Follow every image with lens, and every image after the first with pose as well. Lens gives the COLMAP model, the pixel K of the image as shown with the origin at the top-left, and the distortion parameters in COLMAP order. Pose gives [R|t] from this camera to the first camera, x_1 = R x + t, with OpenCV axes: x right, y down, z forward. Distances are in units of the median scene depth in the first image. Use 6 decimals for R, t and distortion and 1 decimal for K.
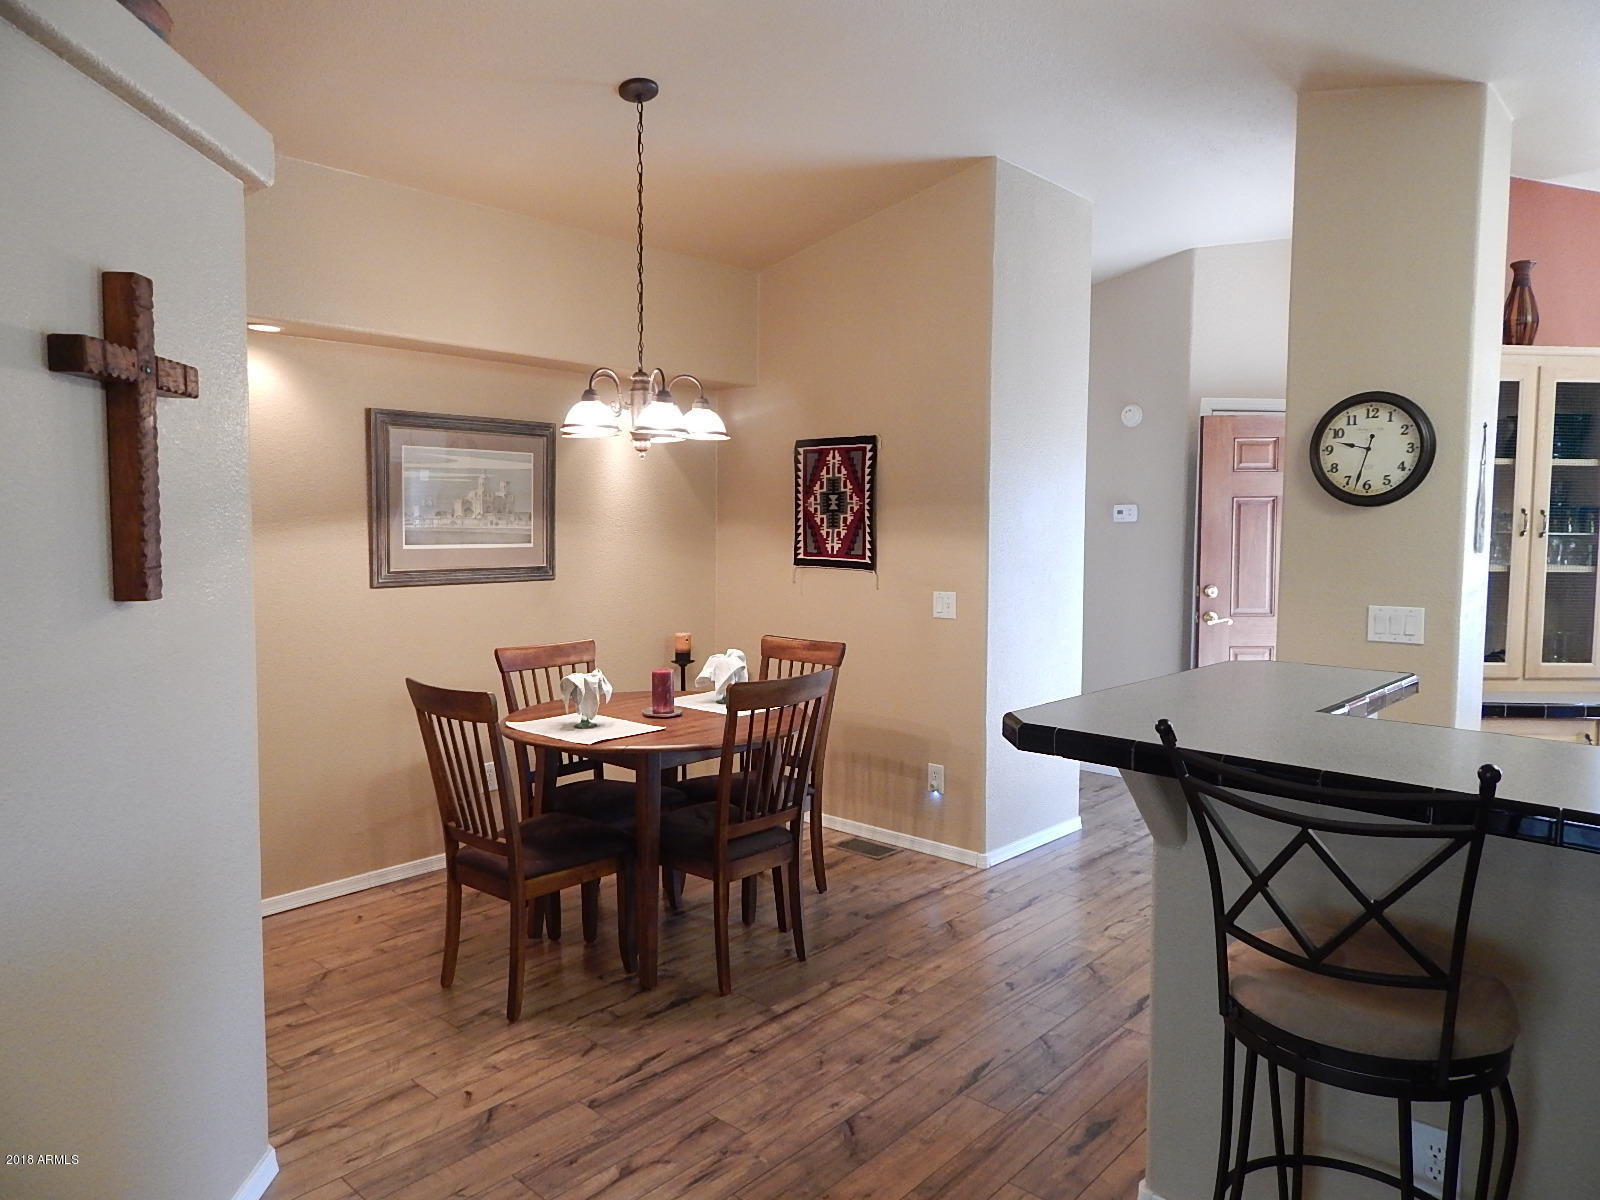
lens RADIAL K [[1054.8, 0, 804.4], [0, 1054.8, 580.2], [0, 0, 1]] dist [0.002102, 0.005781]
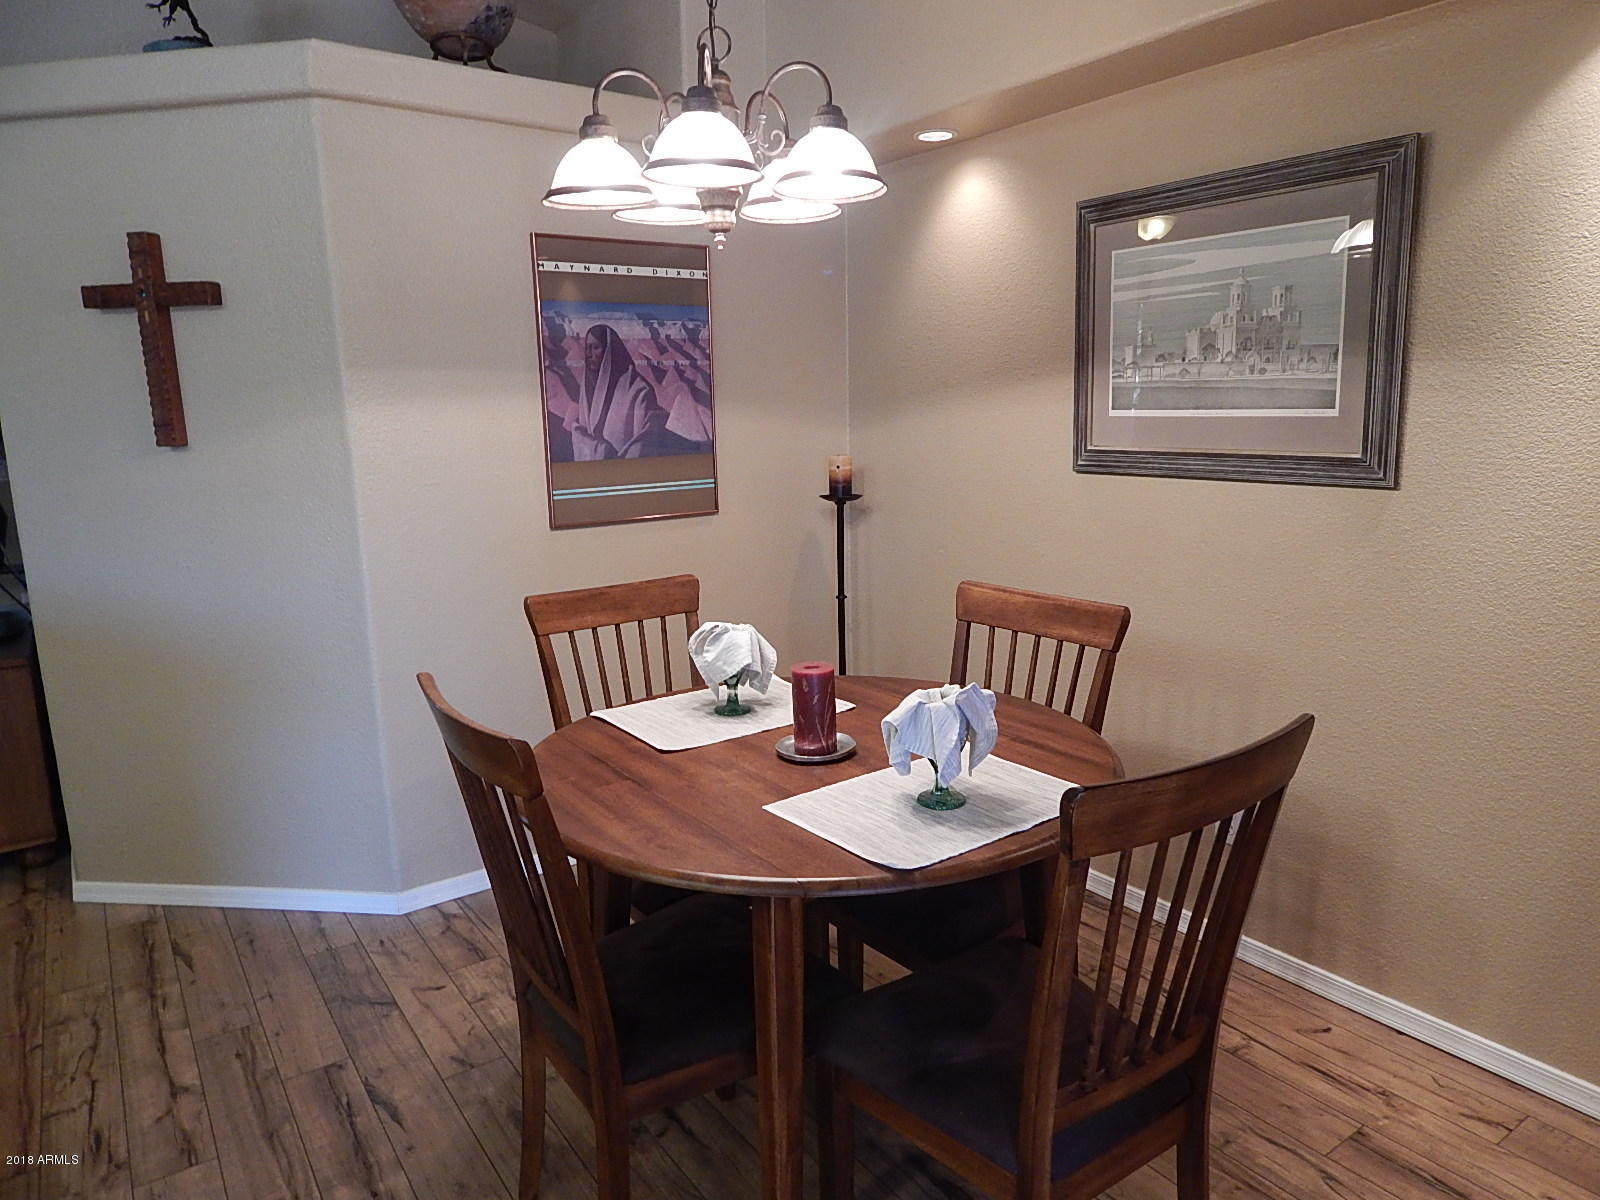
lens RADIAL K [[1054.8, 0, 811.8], [0, 1054.8, 588.8], [0, 0, 1]] dist [0.002102, 0.005781]
pose [[-0.212216, 0.176009, -0.961241, 0.300764], [-0.030883, 0.981947, 0.186618, -0.040502], [0.976735, 0.069289, -0.202950, 0.953667]]
